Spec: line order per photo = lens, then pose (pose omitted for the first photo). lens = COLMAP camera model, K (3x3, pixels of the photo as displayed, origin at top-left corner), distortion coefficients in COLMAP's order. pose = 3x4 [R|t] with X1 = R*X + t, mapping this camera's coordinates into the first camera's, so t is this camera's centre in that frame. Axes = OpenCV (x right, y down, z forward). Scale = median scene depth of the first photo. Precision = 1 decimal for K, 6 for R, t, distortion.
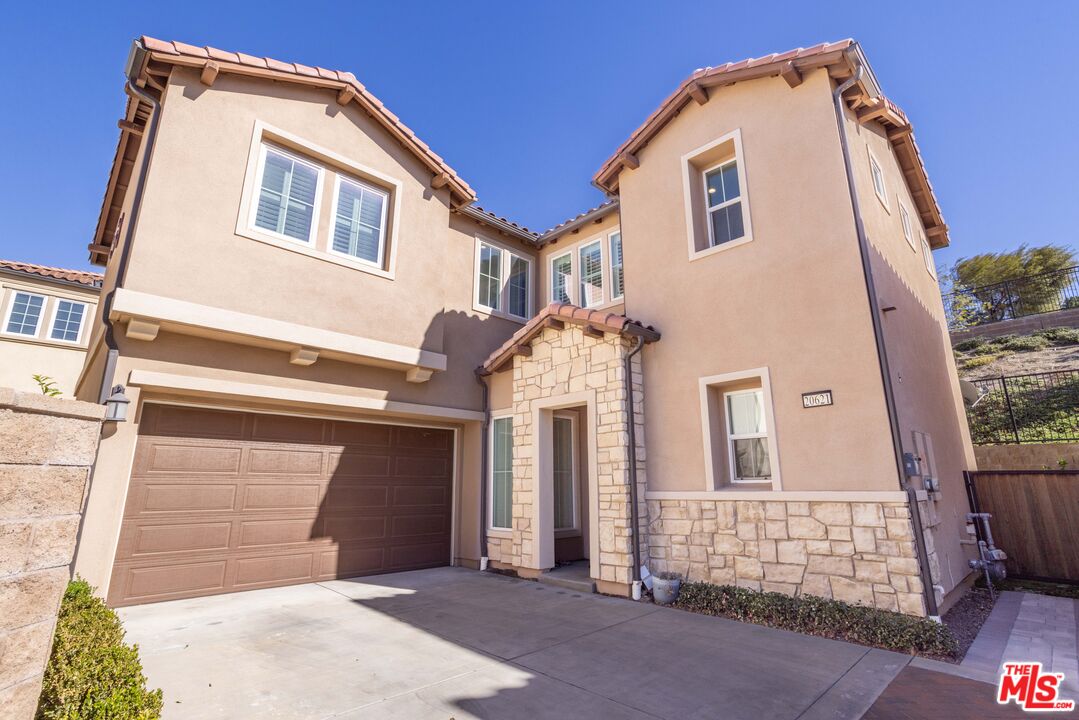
lens RADIAL K [[524.0, 0, 540.5], [0, 524.0, 355.8], [0, 0, 1]] dist [-0.049753, 0.028615]
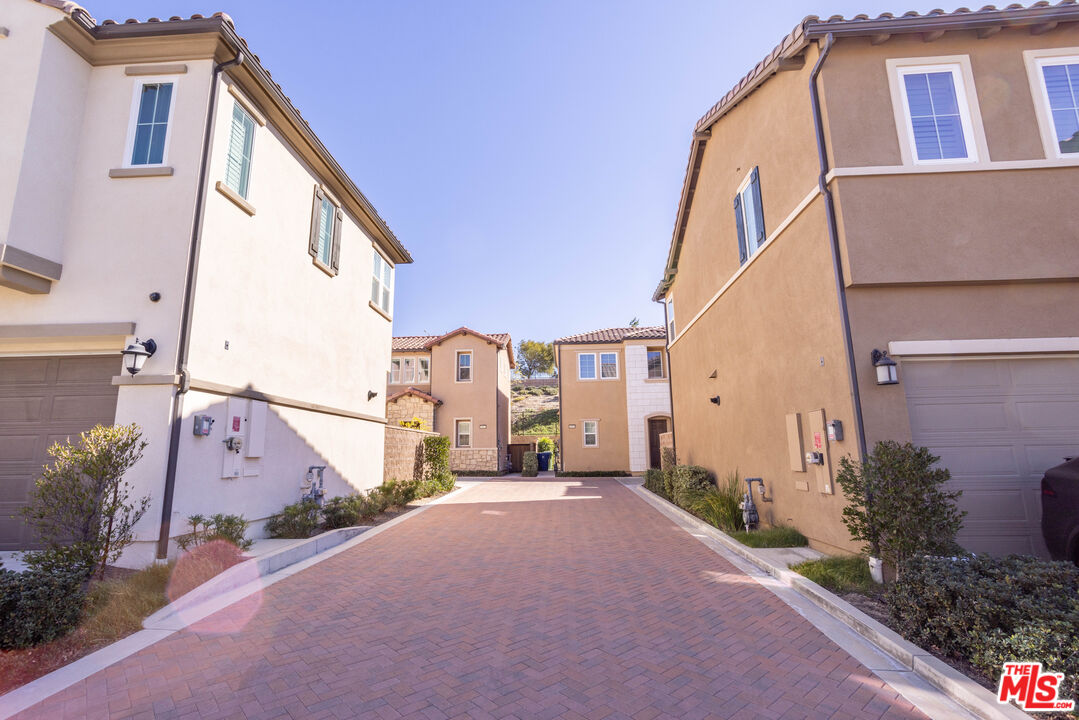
lens RADIAL K [[524.0, 0, 540.5], [0, 524.0, 355.8], [0, 0, 1]] dist [-0.049753, 0.028615]
pose [[0.737826, 0.118251, 0.664552, -1.613504], [-0.152540, 0.988276, -0.006495, -0.422123], [-0.657528, -0.096579, 0.747214, -1.950473]]
